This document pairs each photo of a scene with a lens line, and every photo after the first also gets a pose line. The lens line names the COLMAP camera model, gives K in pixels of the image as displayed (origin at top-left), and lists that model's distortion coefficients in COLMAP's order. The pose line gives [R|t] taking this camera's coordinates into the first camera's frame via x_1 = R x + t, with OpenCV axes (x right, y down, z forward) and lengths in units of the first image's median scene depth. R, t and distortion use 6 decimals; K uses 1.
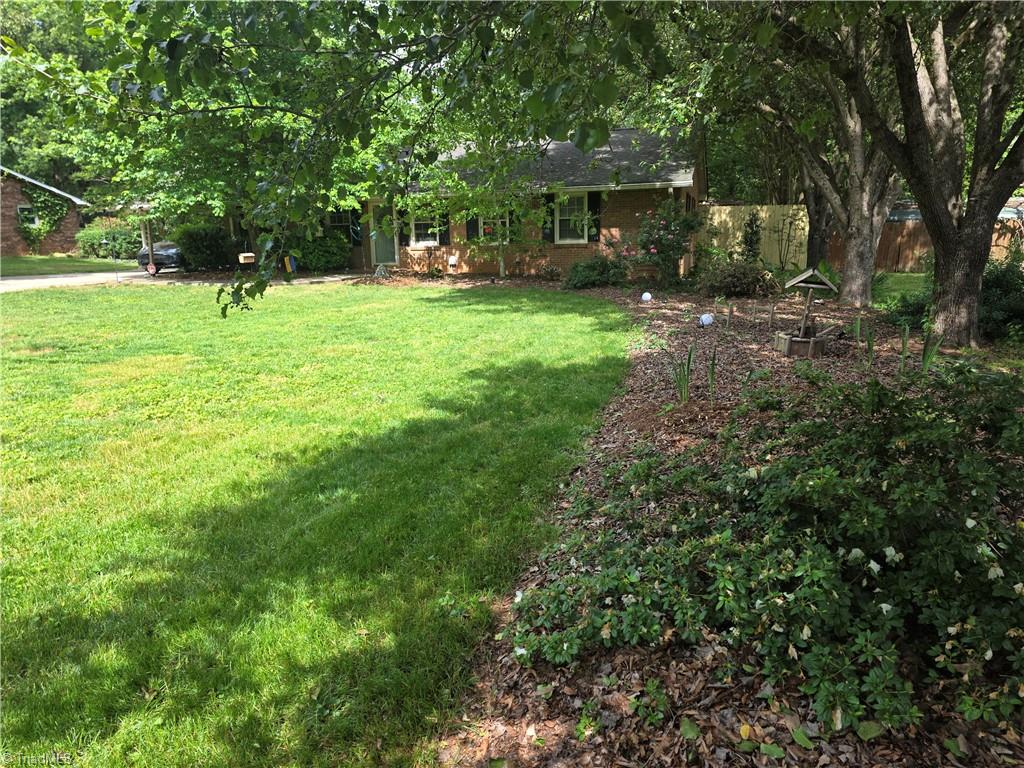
lens RADIAL K [[666.1, 0, 512.0], [0, 666.1, 384.0], [0, 0, 1]] dist [0.087121, -0.080751]
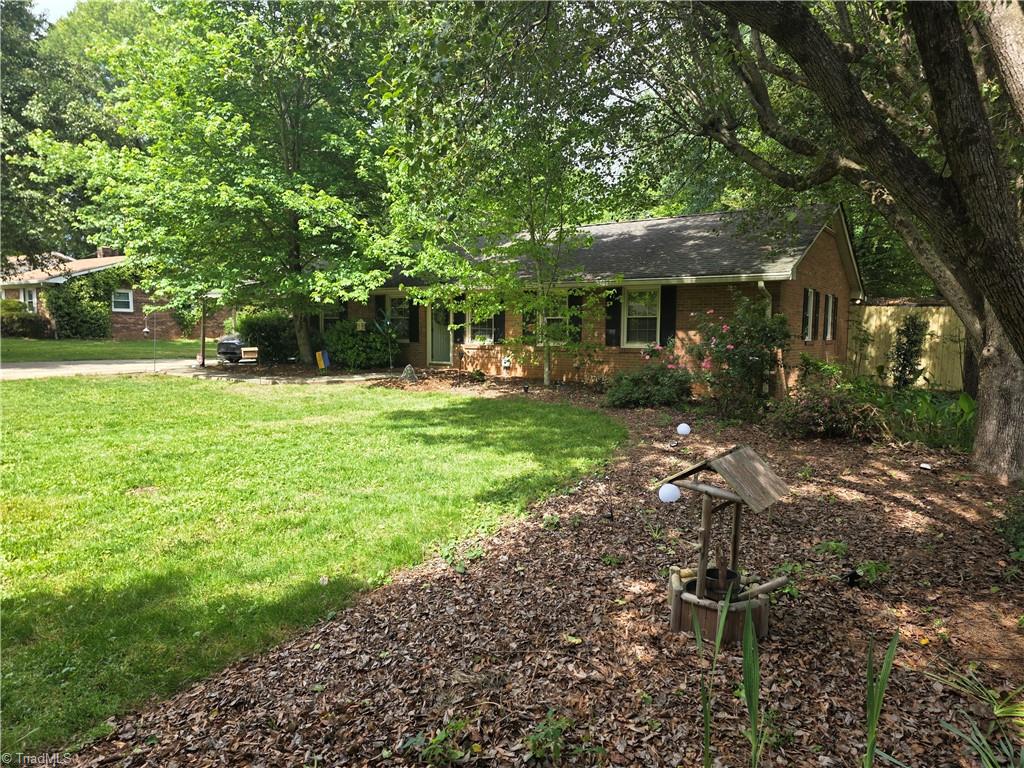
lens RADIAL K [[683.6, 0, 512.0], [0, 683.6, 384.0], [0, 0, 1]] dist [0.089630, -0.102028]
pose [[0.963526, 0.050476, -0.262813, 0.156723], [-0.085758, 0.988500, -0.124554, -0.052462], [0.253503, 0.142550, 0.956774, 0.186970]]
